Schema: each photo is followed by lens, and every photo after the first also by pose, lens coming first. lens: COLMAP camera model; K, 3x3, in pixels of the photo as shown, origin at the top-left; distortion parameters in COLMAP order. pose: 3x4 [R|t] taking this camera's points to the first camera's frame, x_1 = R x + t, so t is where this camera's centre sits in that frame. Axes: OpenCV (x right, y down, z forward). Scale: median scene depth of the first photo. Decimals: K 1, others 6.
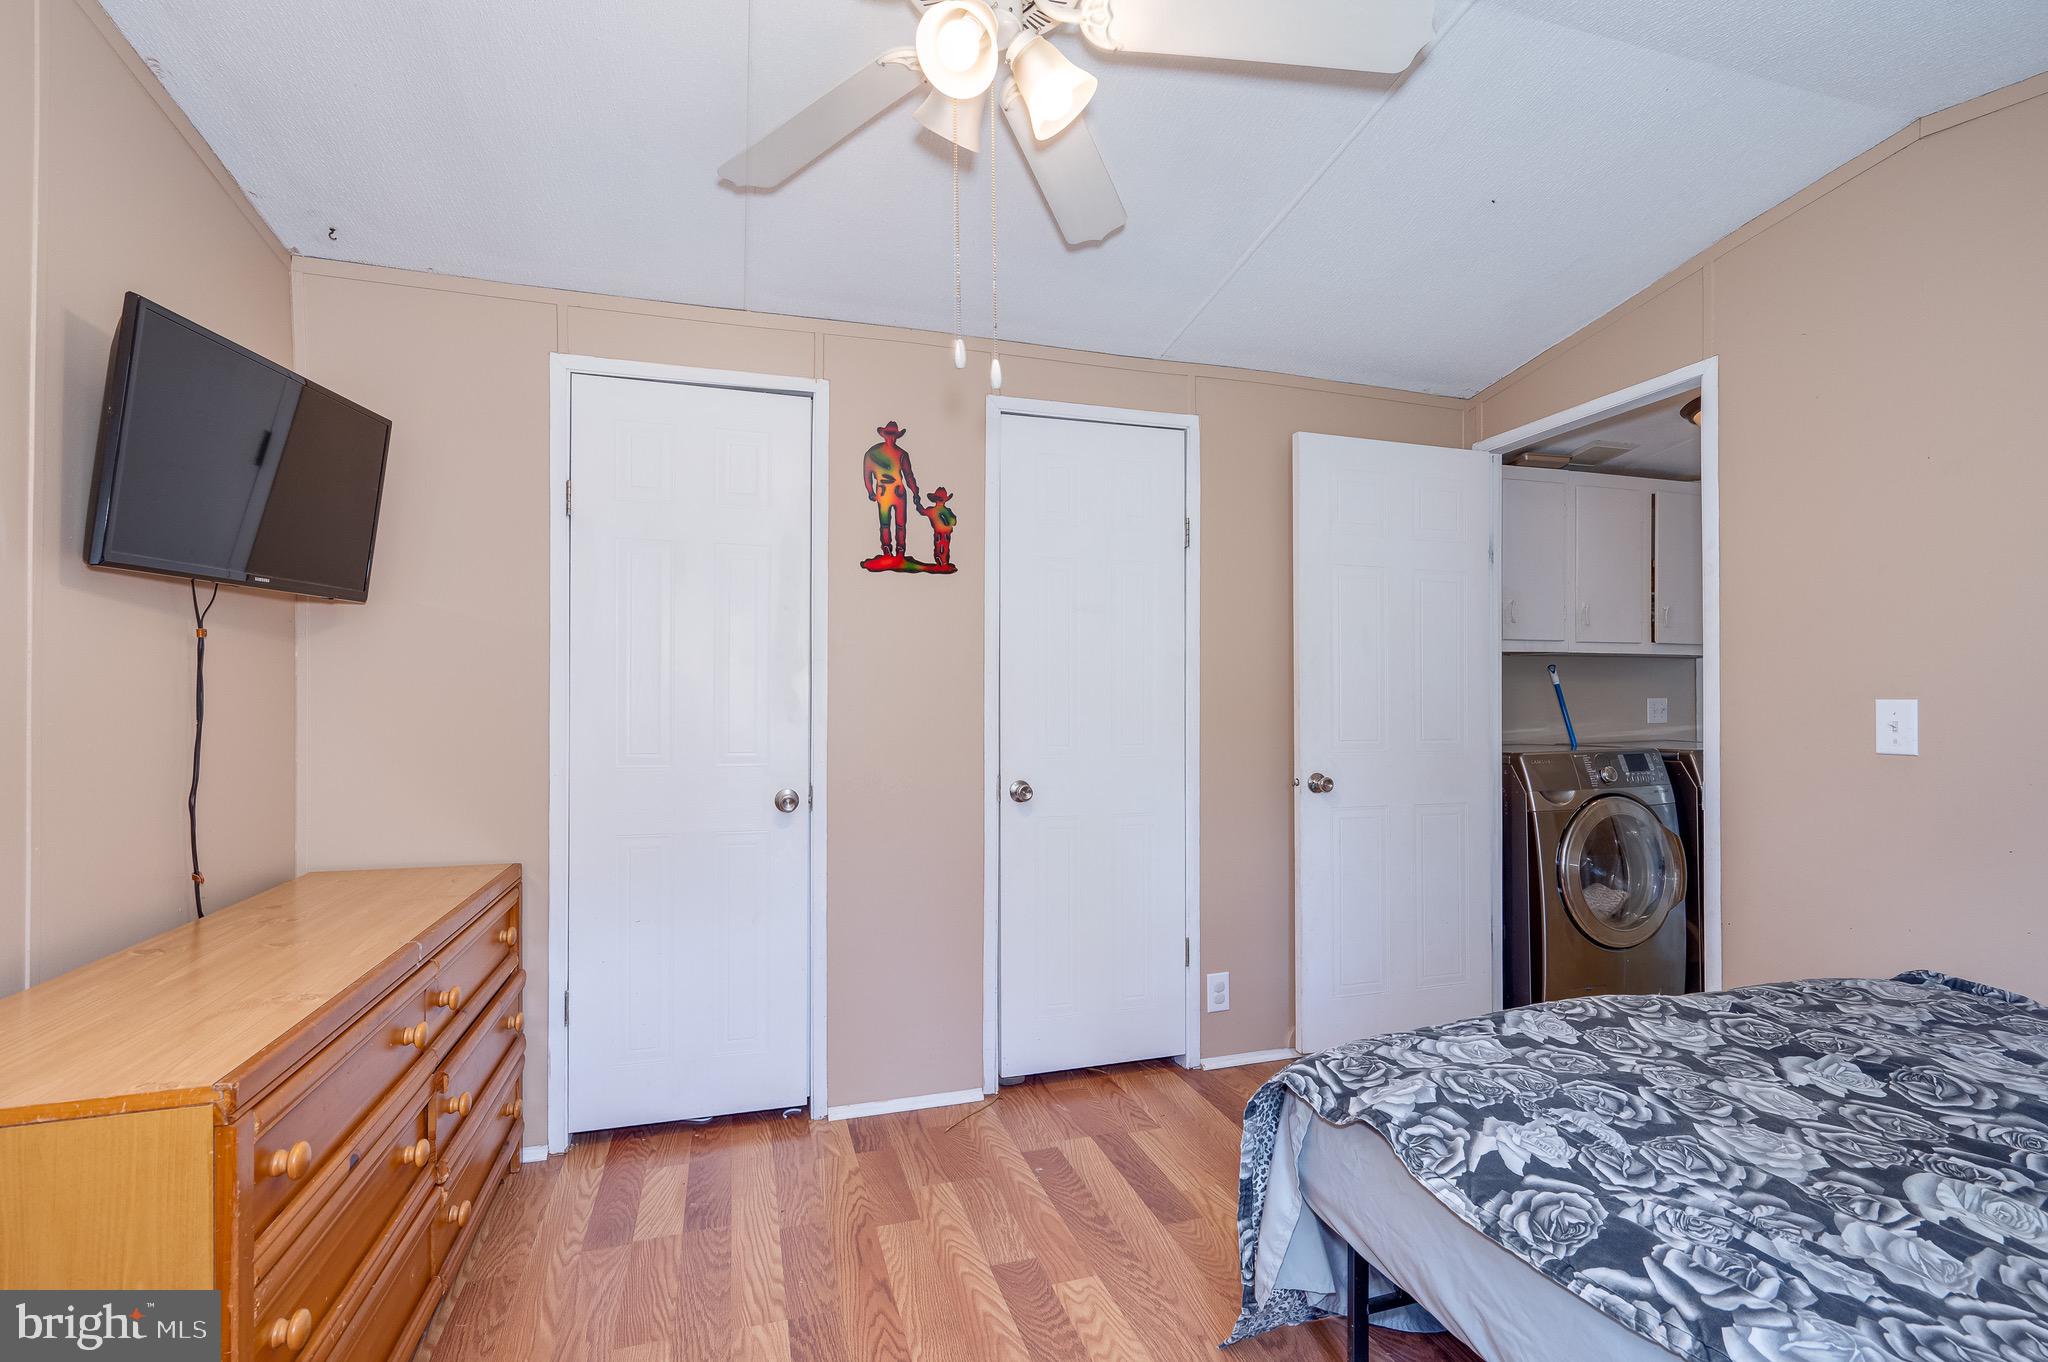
lens RADIAL K [[908.0, 0, 1029.2], [0, 908.0, 694.8], [0, 0, 1]] dist [0.000326, 0.000453]
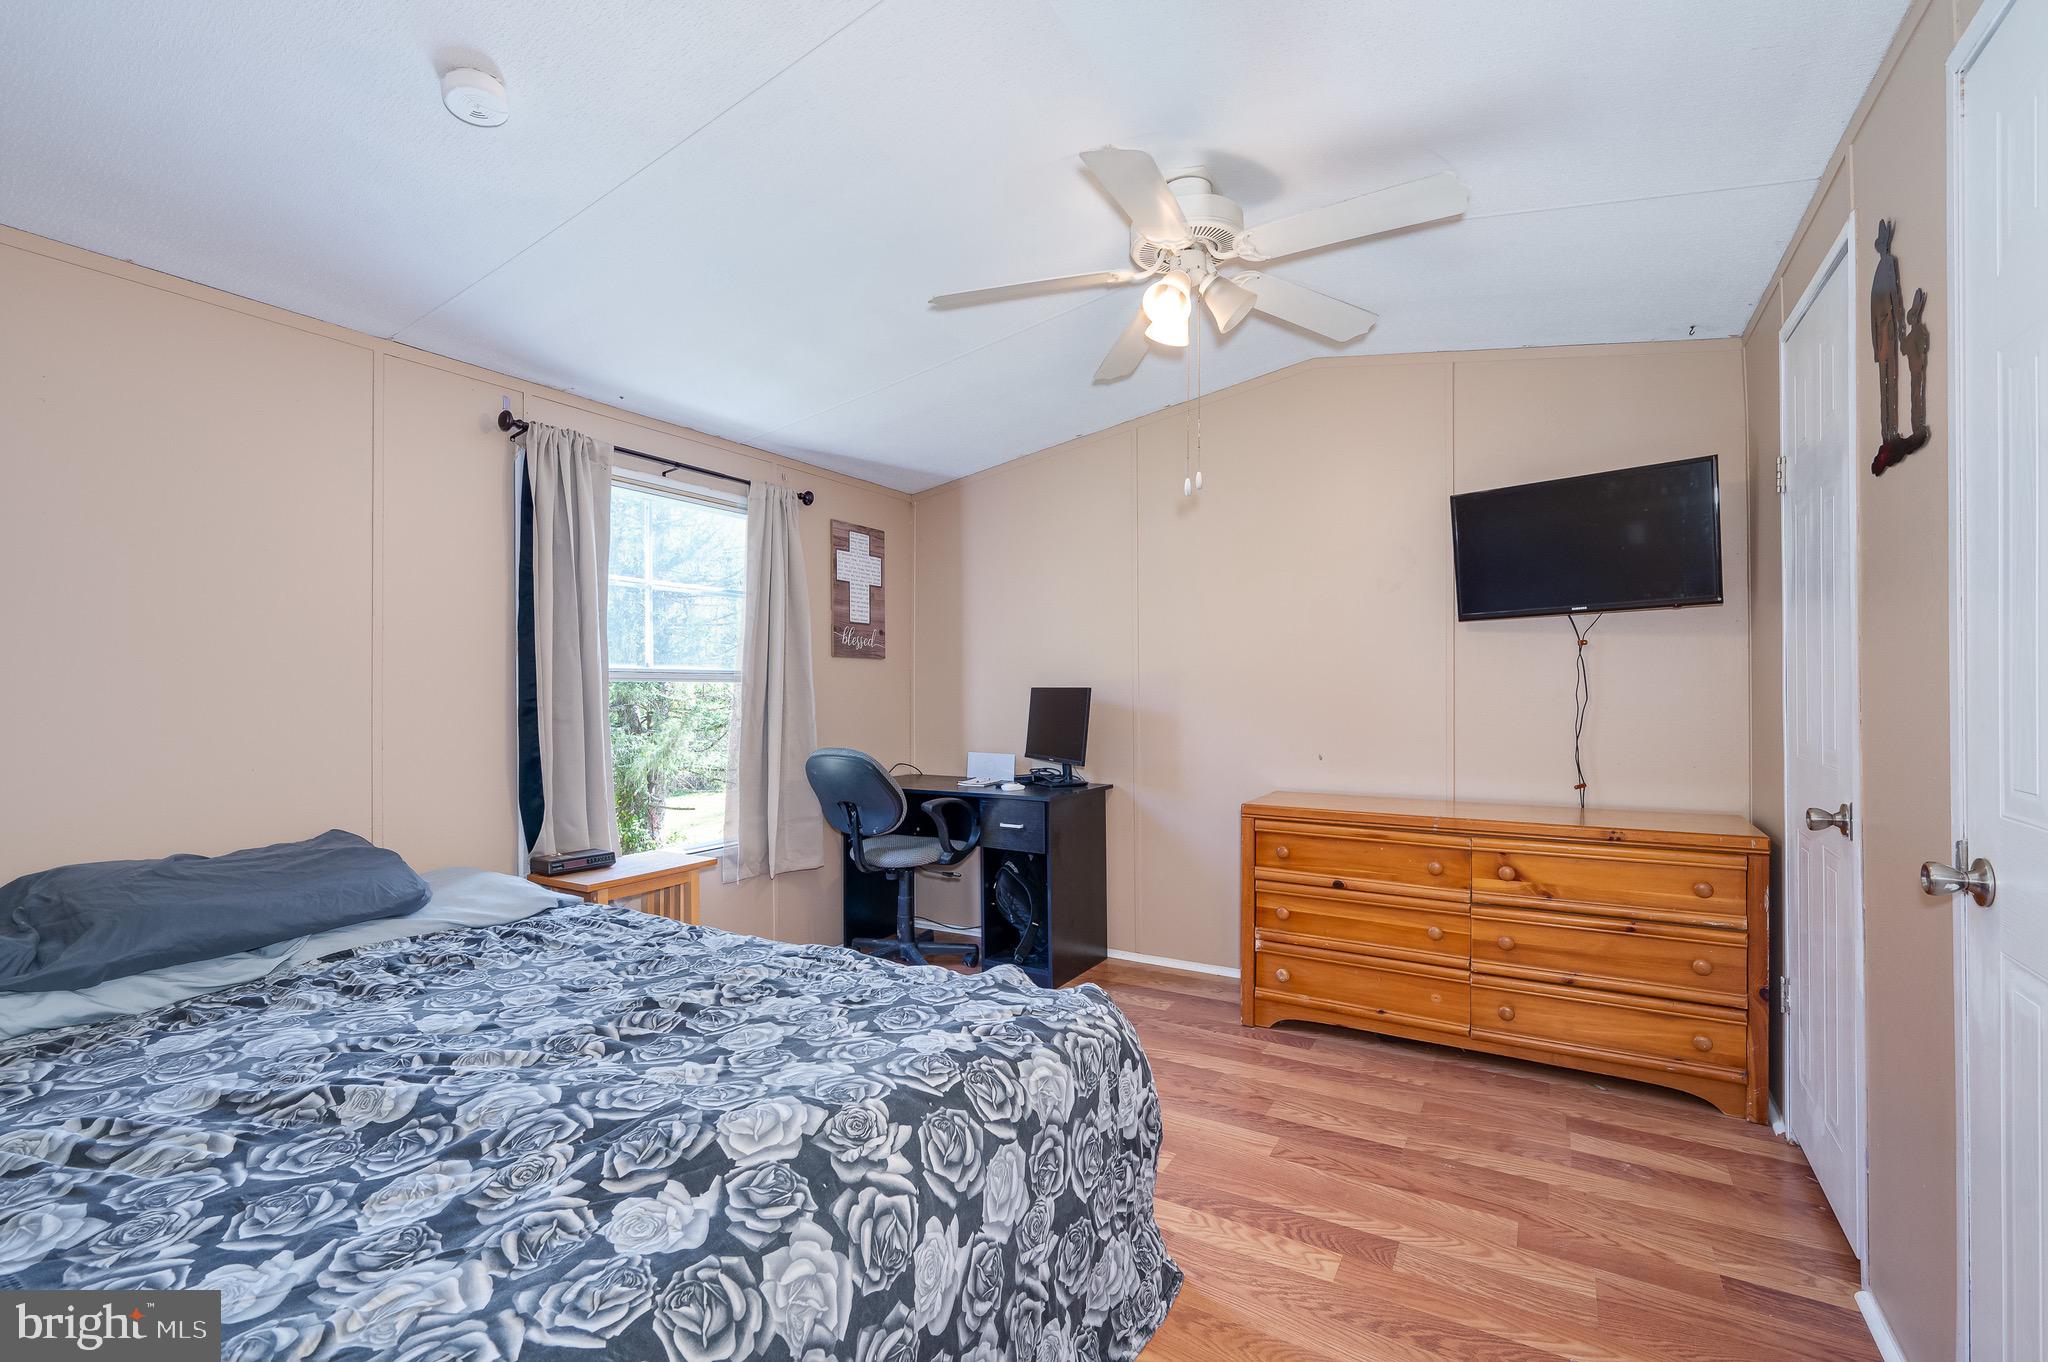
lens RADIAL K [[908.0, 0, 1023.8], [0, 908.0, 683.8], [0, 0, 1]] dist [0.000326, 0.000453]
pose [[-0.741435, 0.005823, -0.670999, 0.720758], [0.013825, 0.999883, -0.006598, 0.006176], [0.670882, -0.014168, -0.741429, 1.129901]]
